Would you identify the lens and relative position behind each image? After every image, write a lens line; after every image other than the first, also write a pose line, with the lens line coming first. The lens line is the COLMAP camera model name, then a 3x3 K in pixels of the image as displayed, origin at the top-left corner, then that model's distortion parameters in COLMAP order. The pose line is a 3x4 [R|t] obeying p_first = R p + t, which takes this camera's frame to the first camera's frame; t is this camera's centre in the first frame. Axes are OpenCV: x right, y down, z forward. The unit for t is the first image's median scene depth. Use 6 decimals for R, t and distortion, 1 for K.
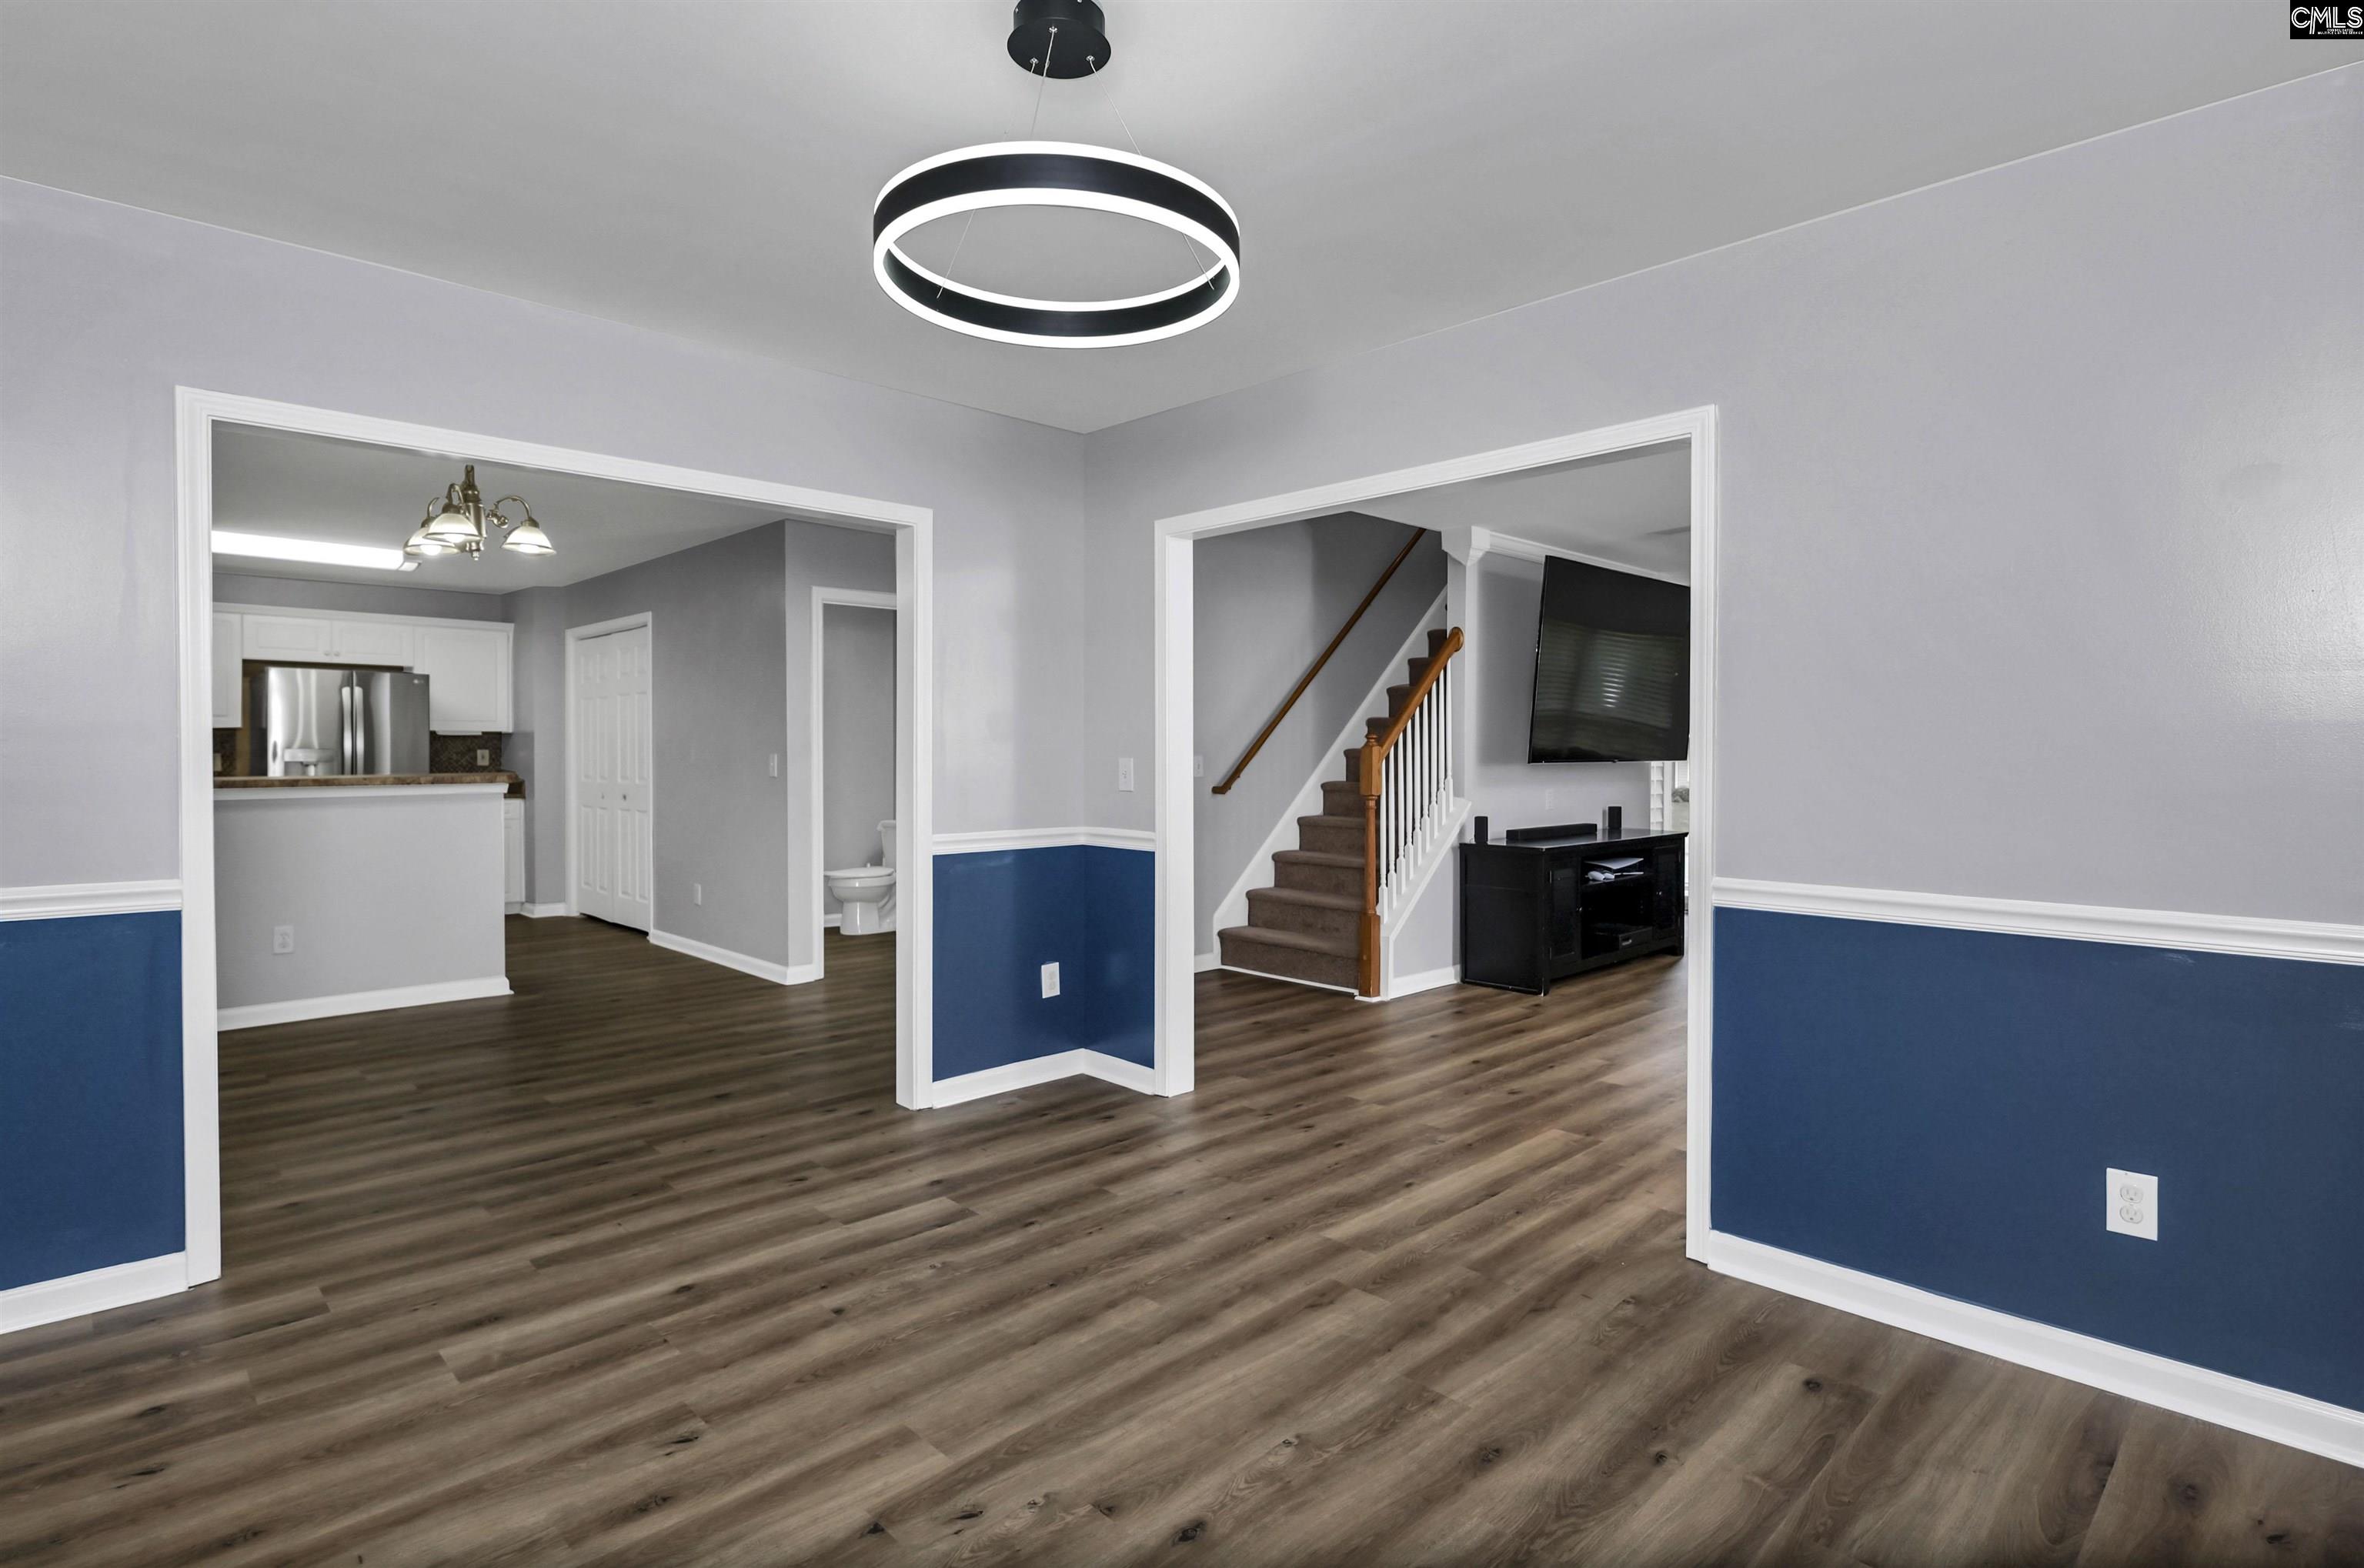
lens RADIAL K [[1178.9, 0, 1204.4], [0, 1178.9, 770.5], [0, 0, 1]] dist [0.005307, -0.008239]
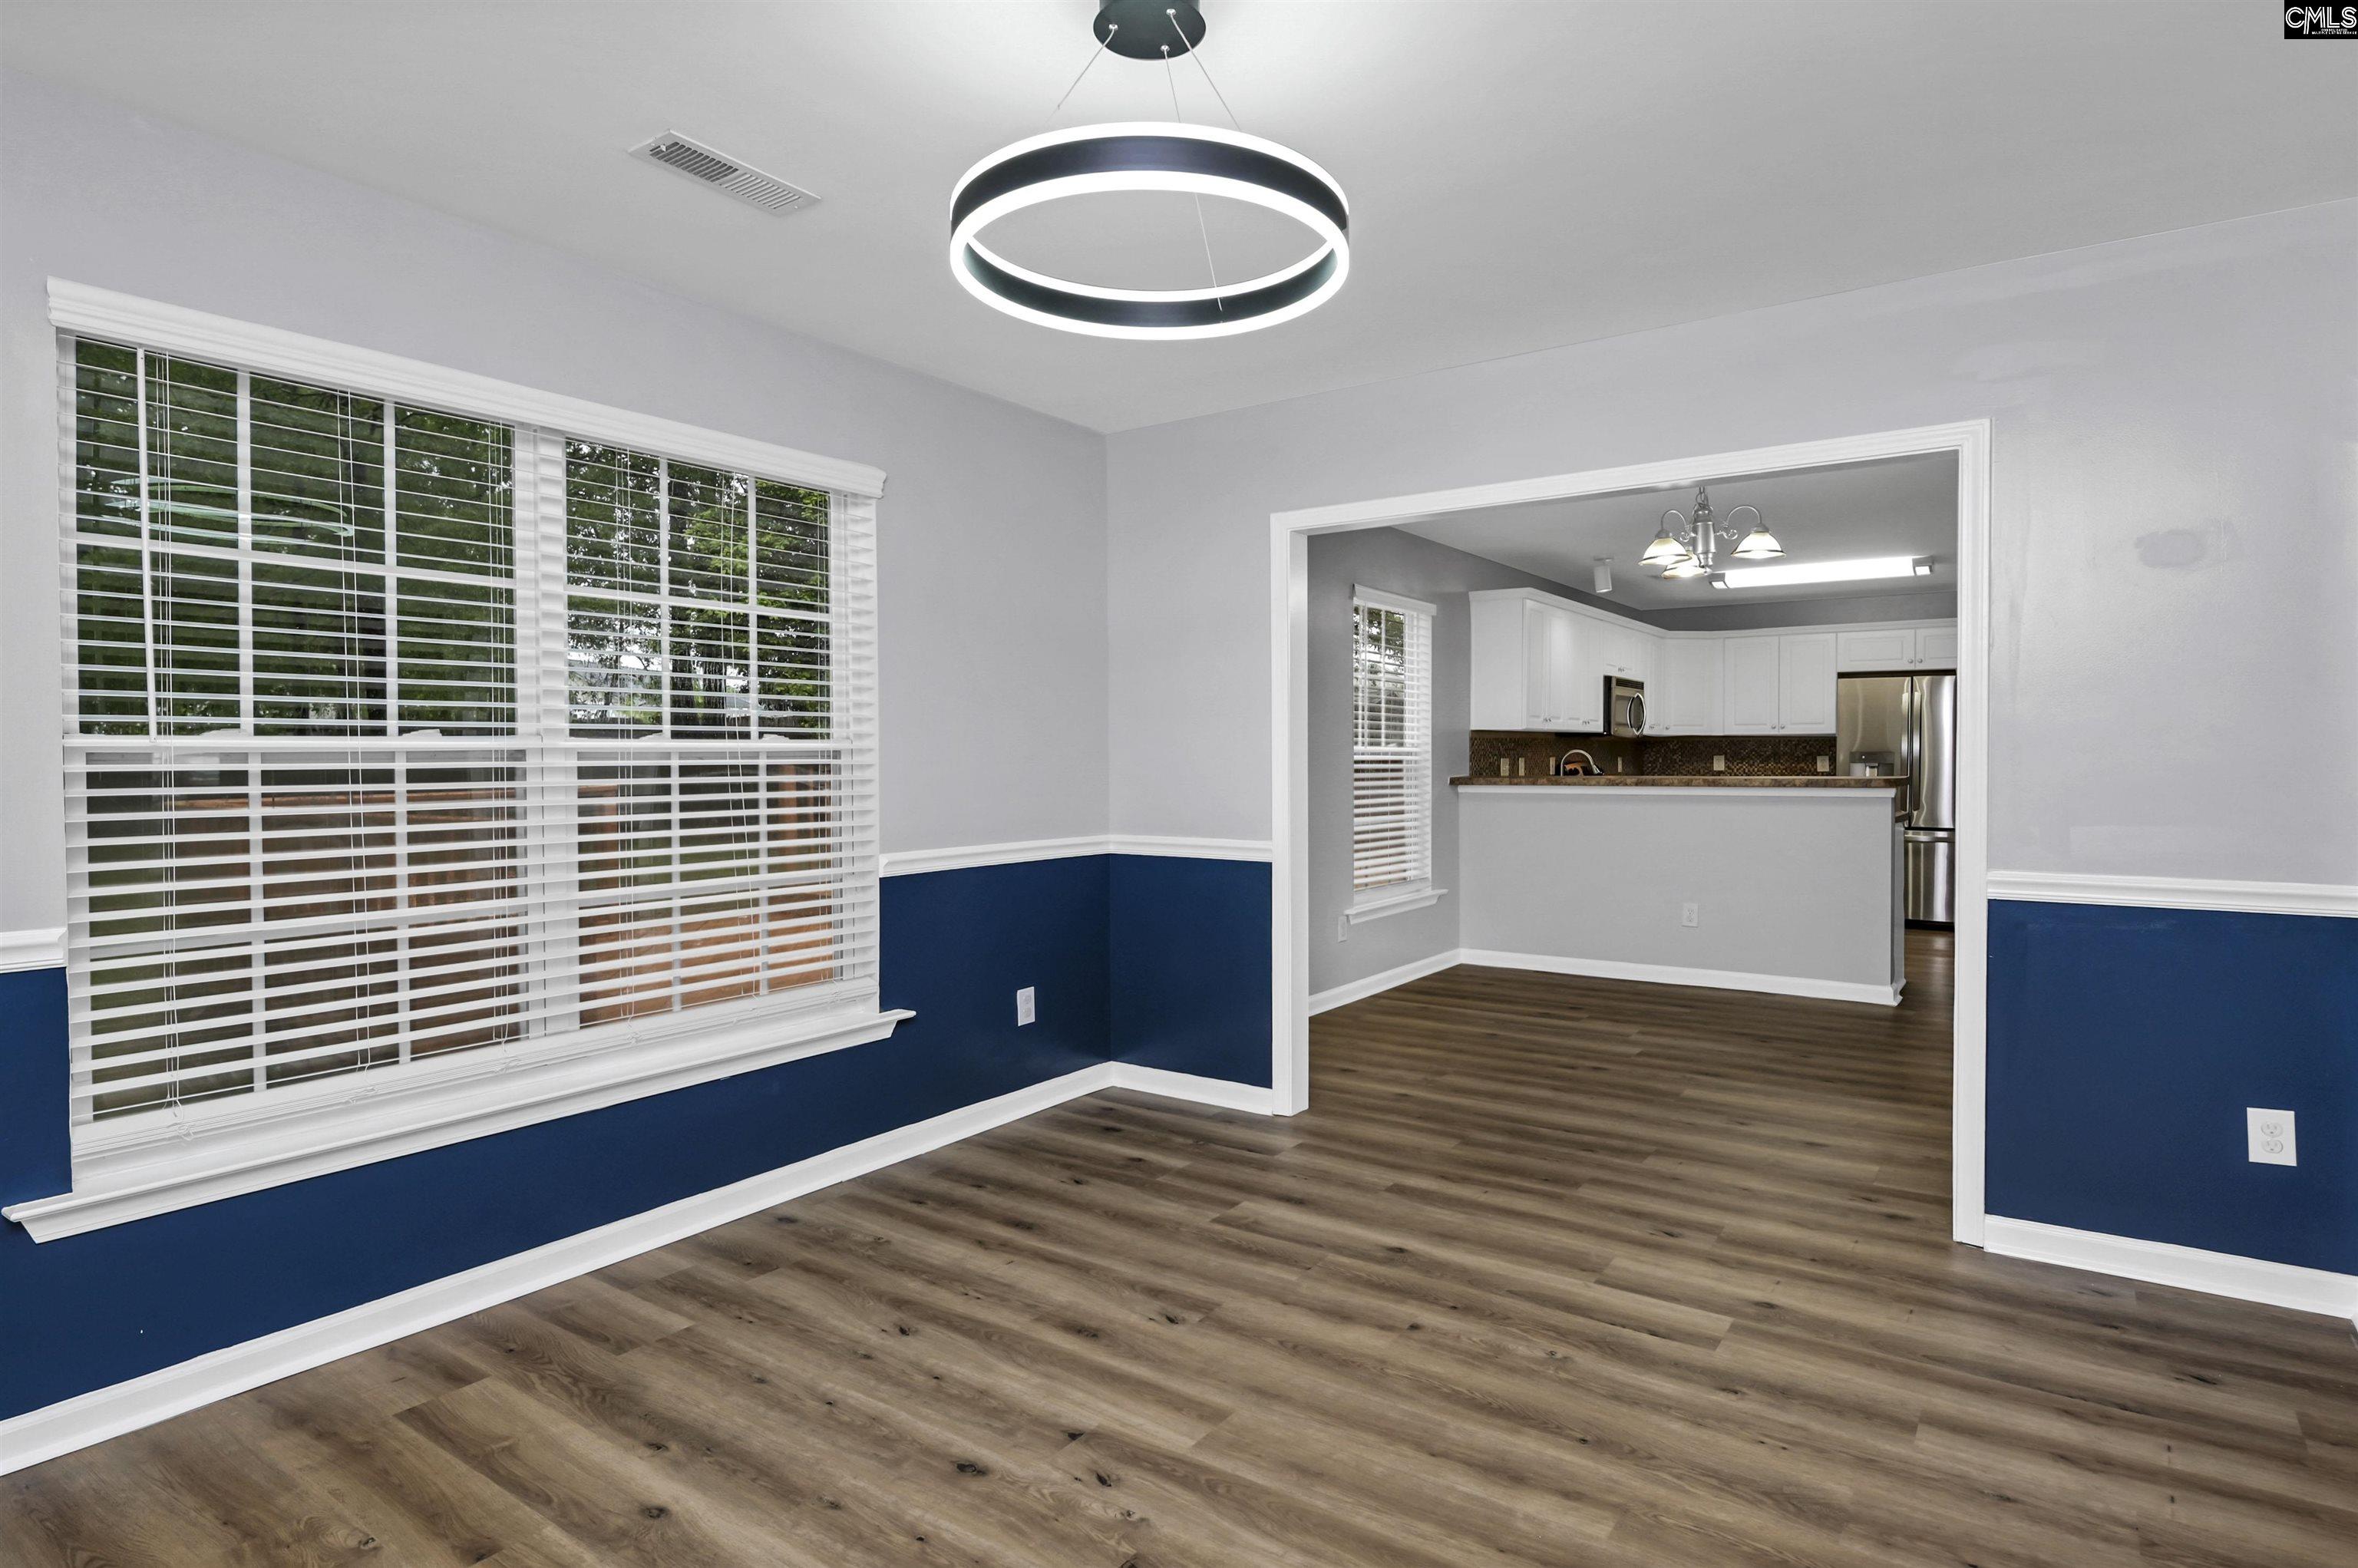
lens RADIAL K [[1175.9, 0, 1193.0], [0, 1175.9, 766.4], [0, 0, 1]] dist [0.005307, -0.008239]
pose [[0.201574, 0.006142, -0.979454, 0.573887], [-0.010835, 0.999933, 0.004041, -0.009104], [0.979413, 0.009798, 0.201627, 0.582856]]
